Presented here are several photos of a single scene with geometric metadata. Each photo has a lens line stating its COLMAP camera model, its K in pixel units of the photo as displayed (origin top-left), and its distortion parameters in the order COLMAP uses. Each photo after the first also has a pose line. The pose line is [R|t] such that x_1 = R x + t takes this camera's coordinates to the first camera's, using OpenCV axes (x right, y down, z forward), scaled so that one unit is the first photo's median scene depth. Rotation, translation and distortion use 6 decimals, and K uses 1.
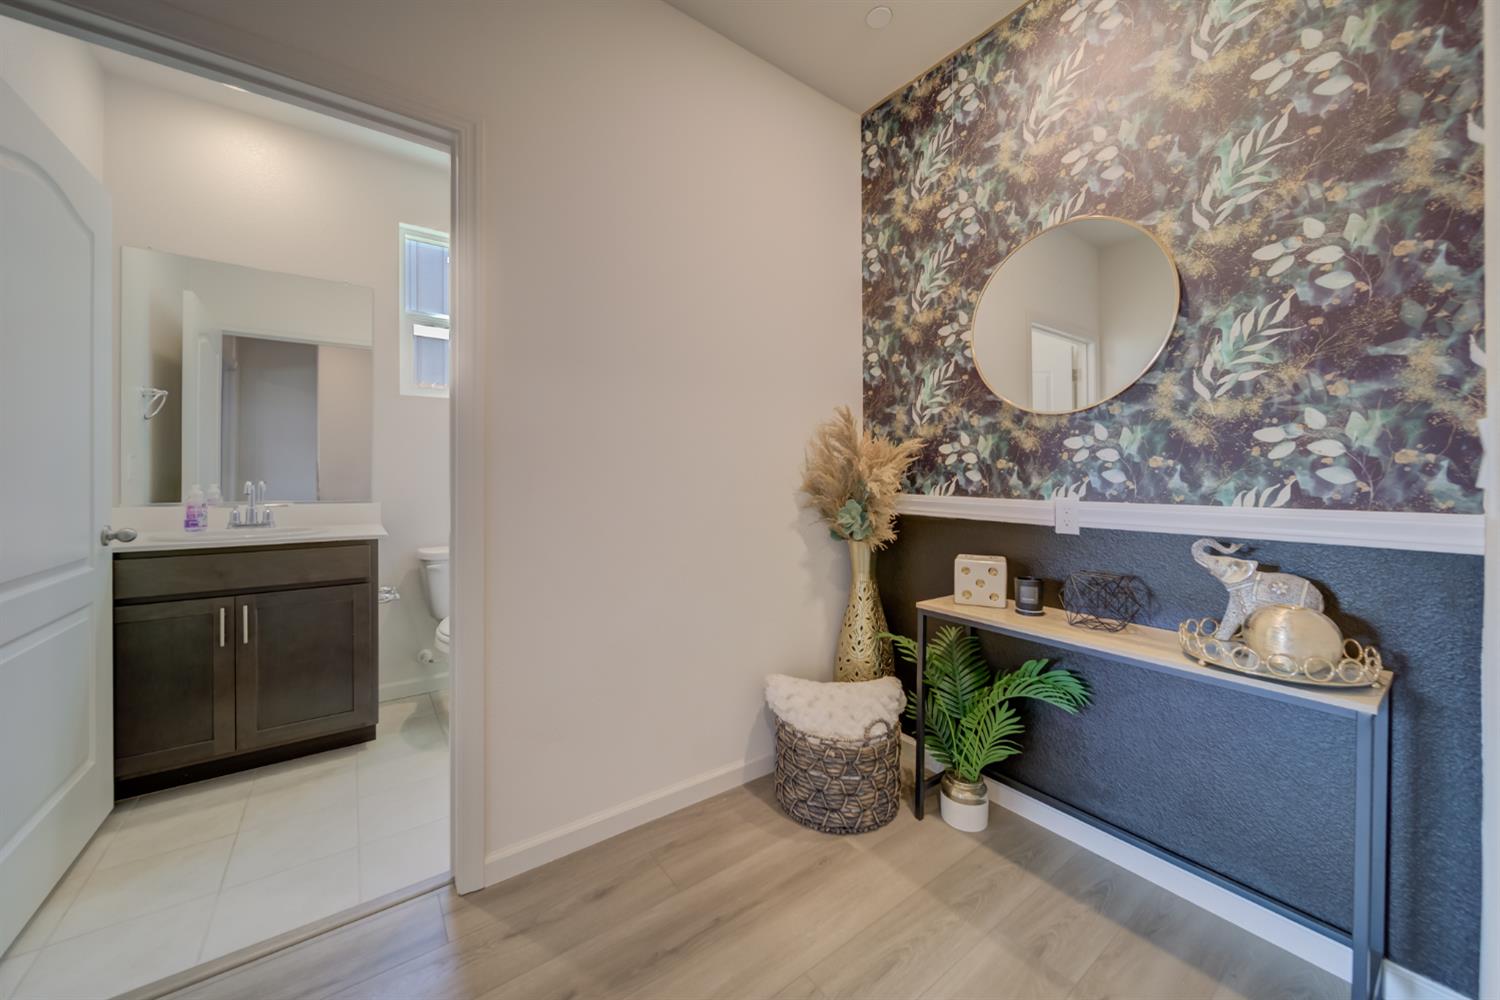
lens RADIAL K [[544.0, 0, 750.0], [0, 544.0, 500.0], [0, 0, 1]] dist [0.000078, -0.000072]
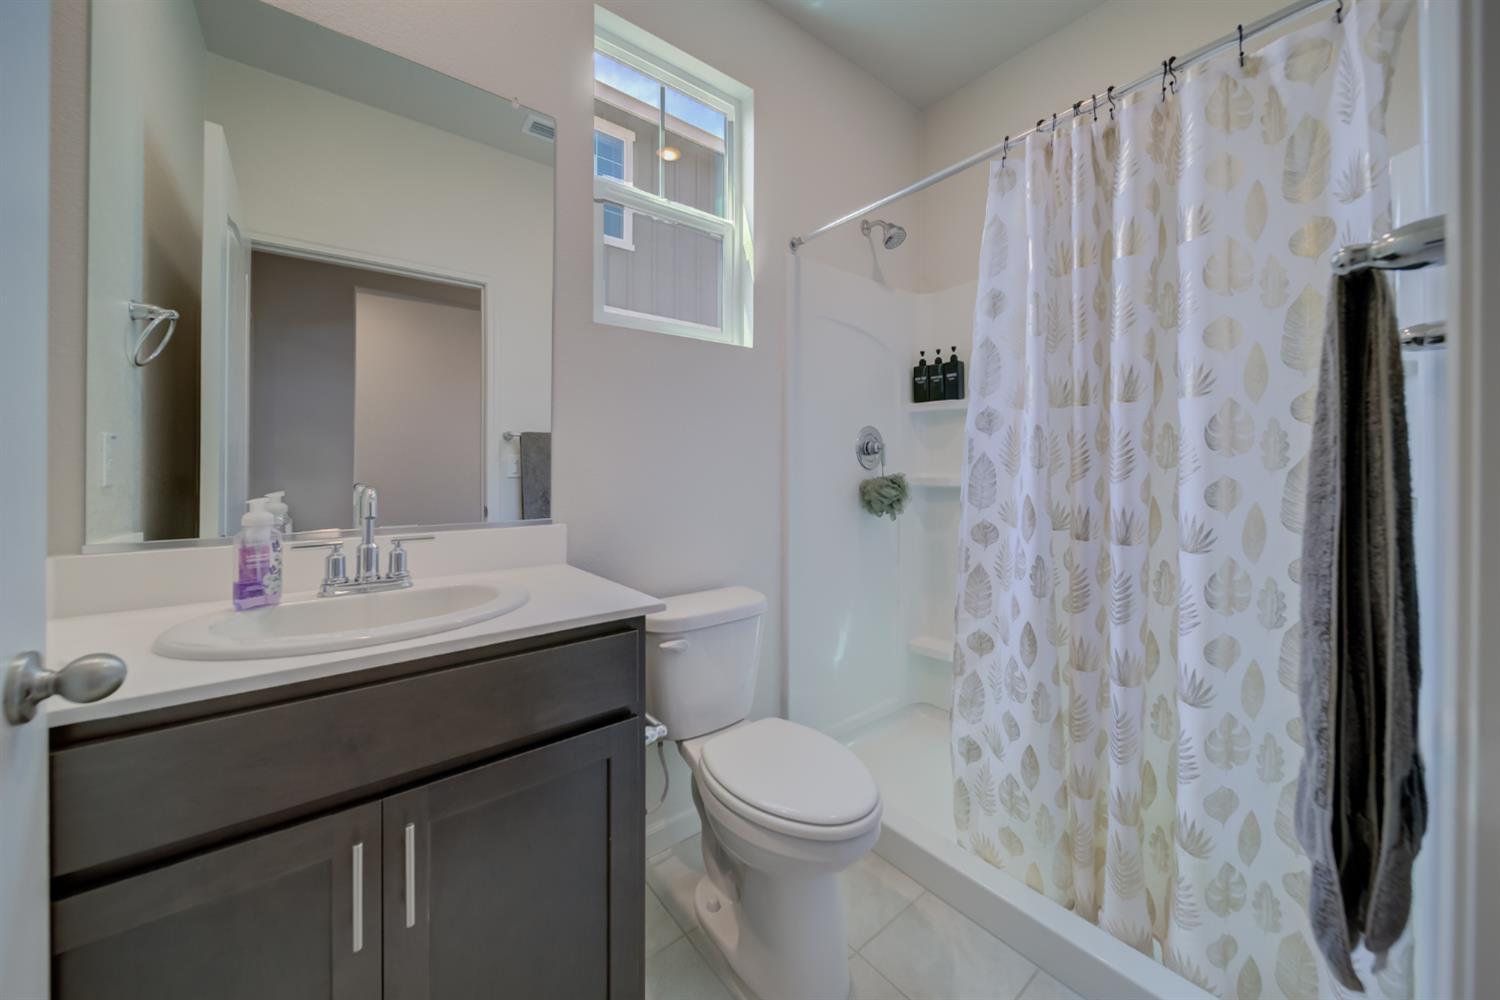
lens RADIAL K [[553.7, 0, 741.2], [0, 553.7, 479.8], [0, 0, 1]] dist [0.000872, 0.000038]
pose [[0.999979, -0.006232, 0.001908, -0.703671], [0.006246, 0.999955, -0.007210, -0.041691], [-0.001863, 0.007222, 0.999972, 0.619236]]
